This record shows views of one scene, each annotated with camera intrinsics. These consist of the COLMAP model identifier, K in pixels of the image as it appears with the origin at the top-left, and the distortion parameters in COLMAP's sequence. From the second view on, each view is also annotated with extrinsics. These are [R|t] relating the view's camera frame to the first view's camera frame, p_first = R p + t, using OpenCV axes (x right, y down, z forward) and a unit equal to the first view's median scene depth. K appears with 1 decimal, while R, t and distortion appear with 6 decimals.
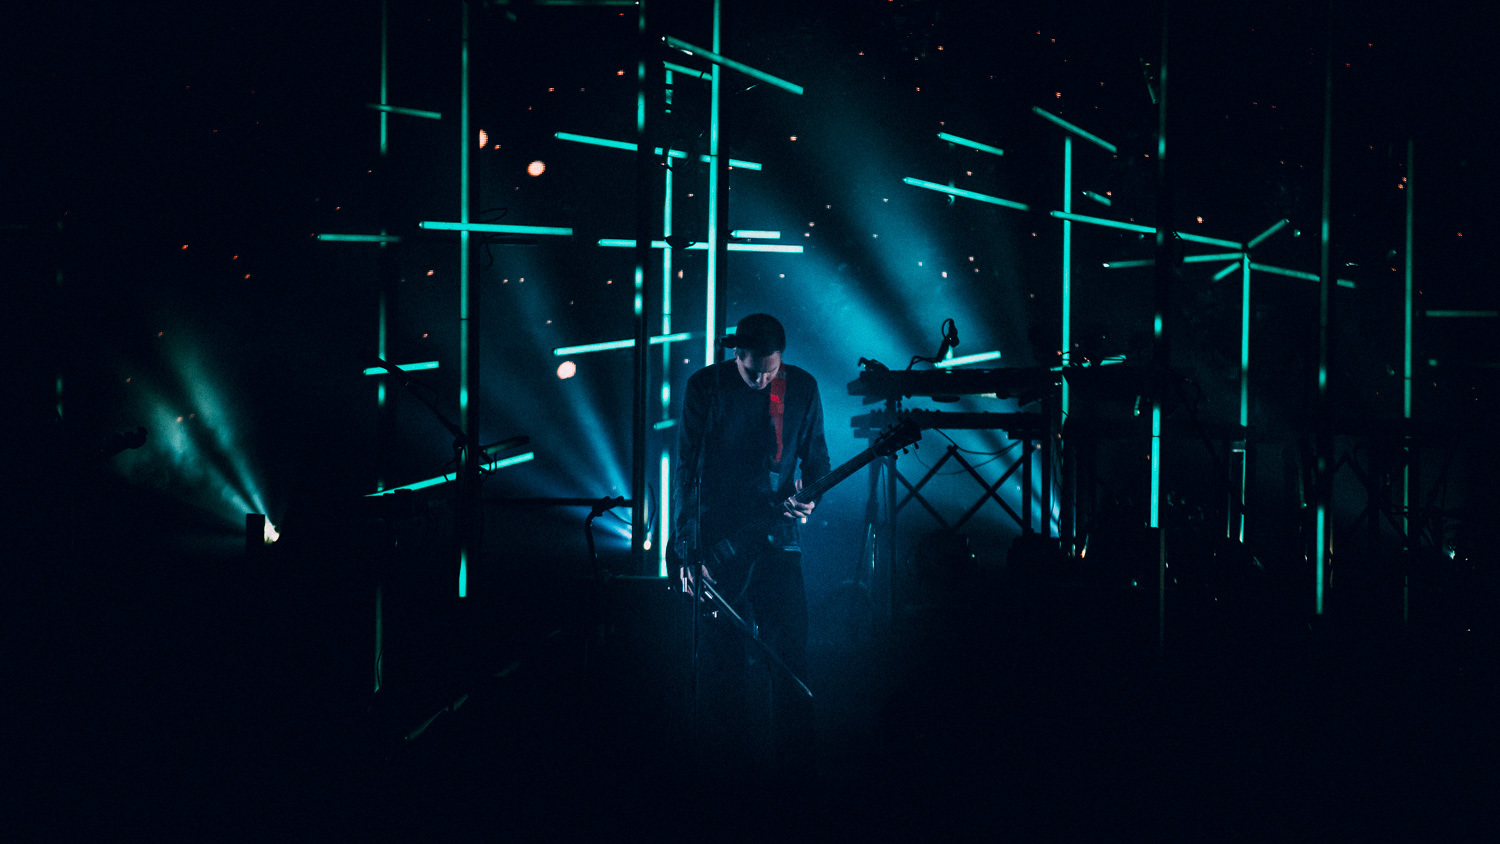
lens RADIAL K [[9584.0, 0, 751.1], [0, 9584.0, 424.2], [0, 0, 1]] dist [1.056958, 0.000000]
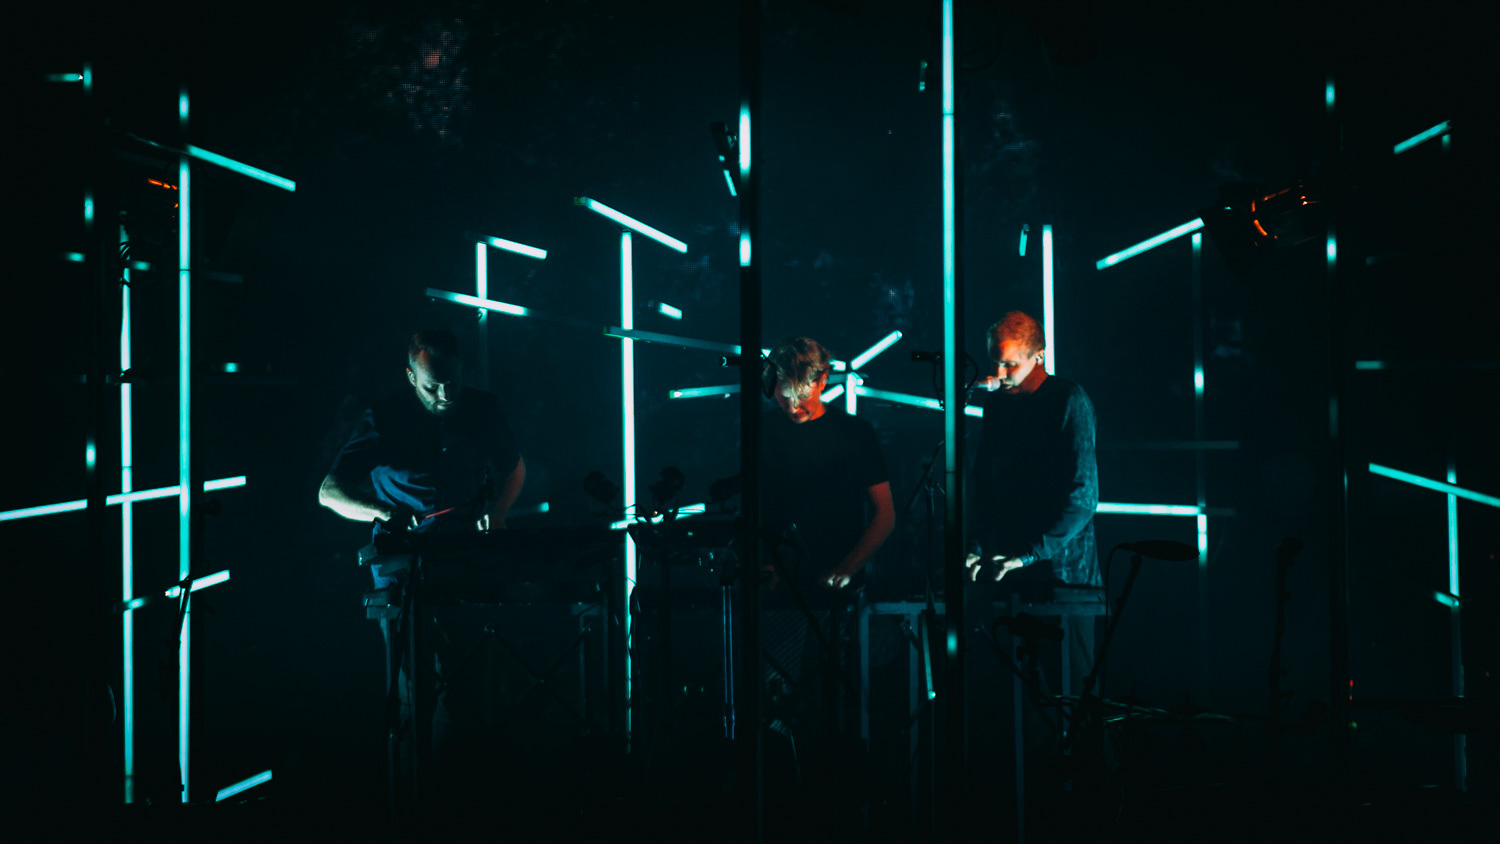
lens RADIAL K [[9584.0, 0, 752.0], [0, 9584.0, 421.9], [0, 0, 1]] dist [1.056958, 0.000000]
pose [[0.998956, -0.019951, 0.041107, 0.010253], [0.020654, 0.999647, -0.016736, -0.000795], [-0.040759, 0.017568, 0.999015, 0.200441]]
